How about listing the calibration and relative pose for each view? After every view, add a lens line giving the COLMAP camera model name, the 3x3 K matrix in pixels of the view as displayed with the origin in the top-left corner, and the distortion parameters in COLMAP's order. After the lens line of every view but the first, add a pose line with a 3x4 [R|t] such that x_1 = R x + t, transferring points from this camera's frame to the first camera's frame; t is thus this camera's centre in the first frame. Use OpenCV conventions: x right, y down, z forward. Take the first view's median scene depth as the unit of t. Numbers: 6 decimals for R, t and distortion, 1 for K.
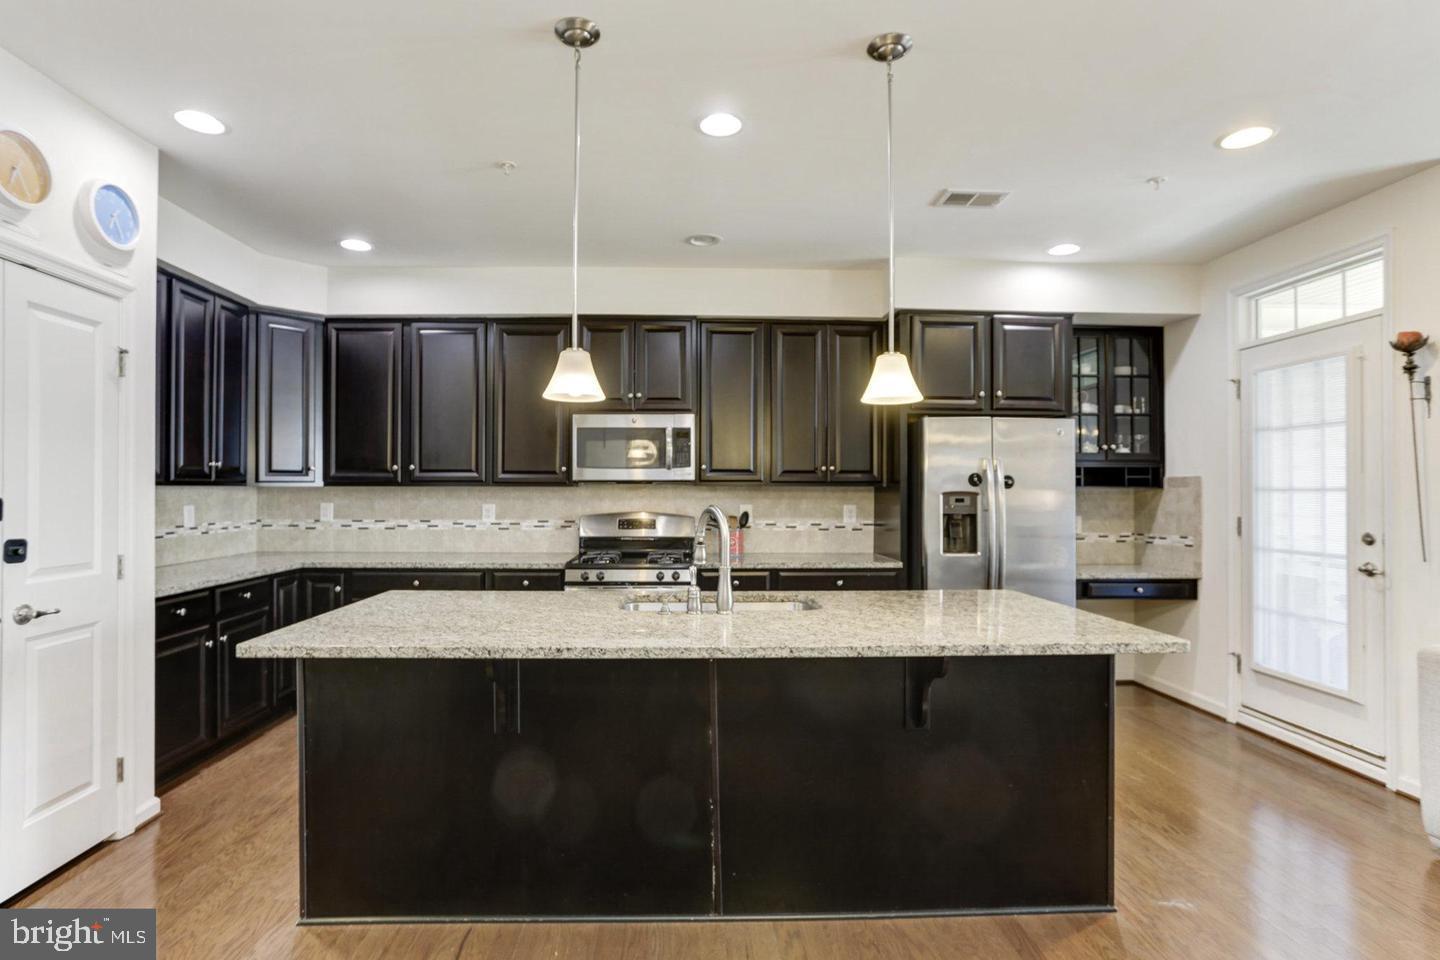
lens RADIAL K [[699.9, 0, 690.7], [0, 699.9, 483.9], [0, 0, 1]] dist [-0.043849, -0.000090]
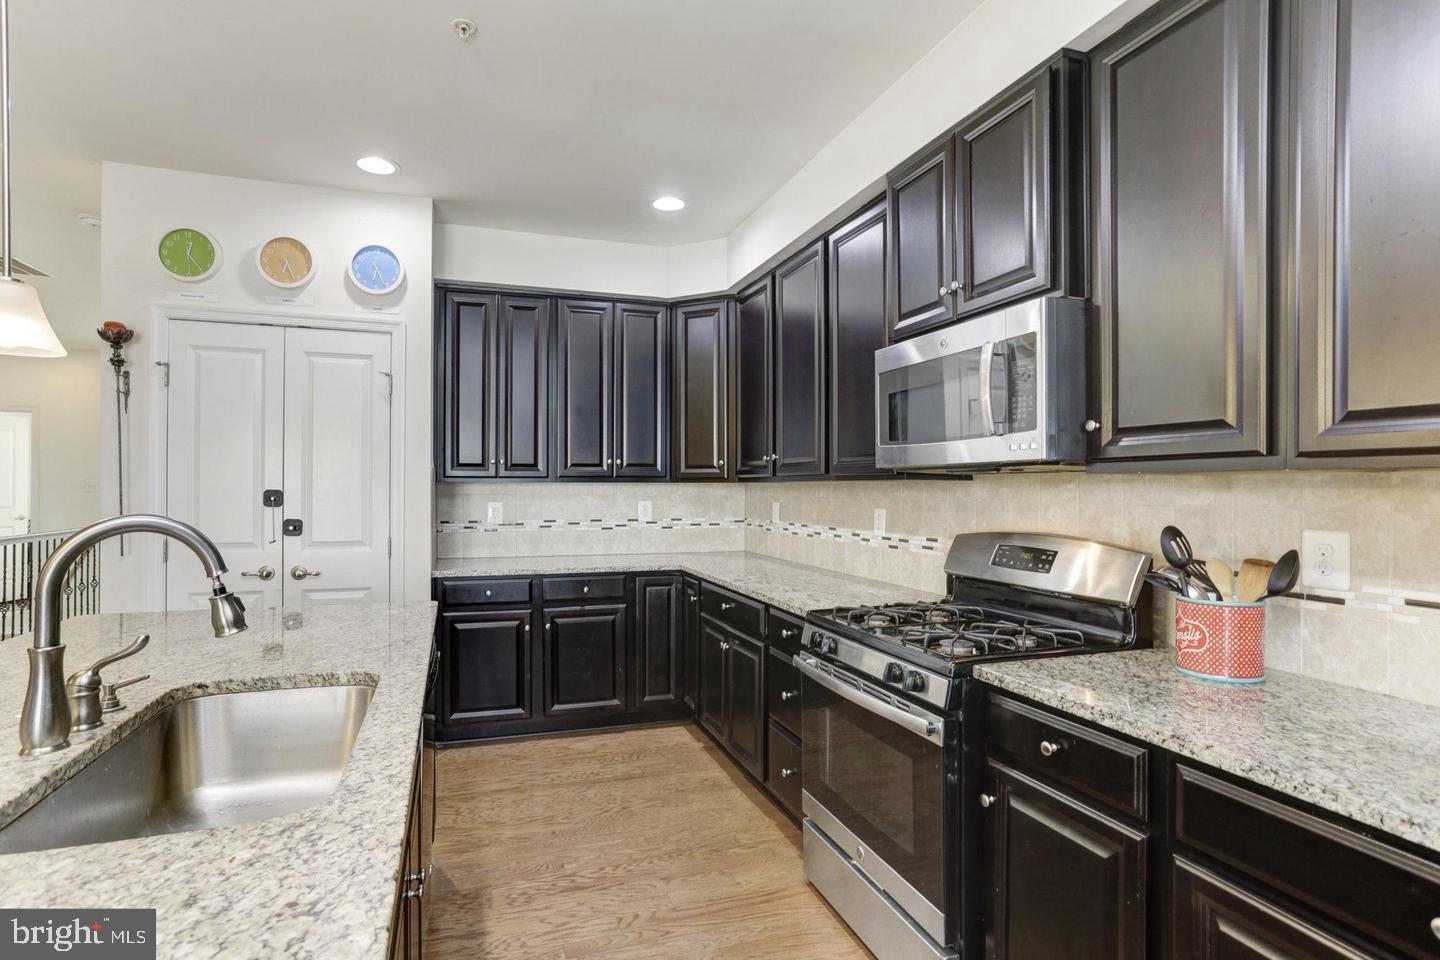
lens RADIAL K [[713.6, 0, 683.9], [0, 713.6, 485.2], [0, 0, 1]] dist [-0.001792, 0.000251]
pose [[0.268579, -0.005371, -0.963243, 0.354392], [0.003597, 0.999983, -0.004573, 0.010461], [0.963251, -0.002236, 0.268594, 0.711726]]
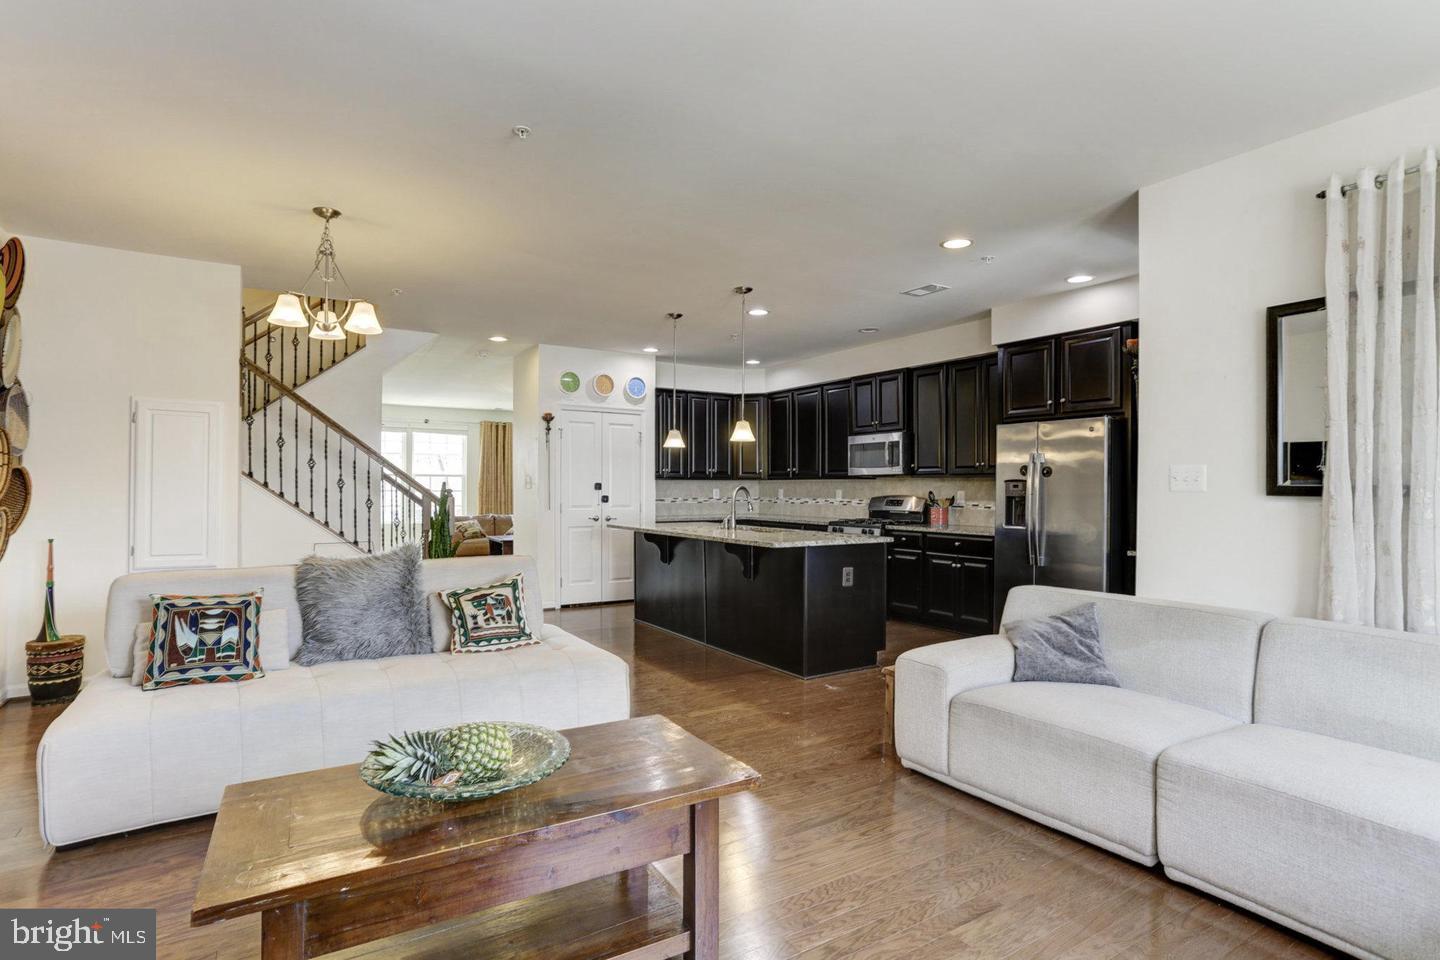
lens RADIAL K [[730.0, 0, 726.3], [0, 730.0, 487.9], [0, 0, 1]] dist [-0.000371, 0.000035]
pose [[0.517020, -0.000287, -0.855973, 1.235739], [0.004726, 0.999986, 0.002519, 0.020059], [0.855960, -0.005347, 0.517014, -0.184167]]
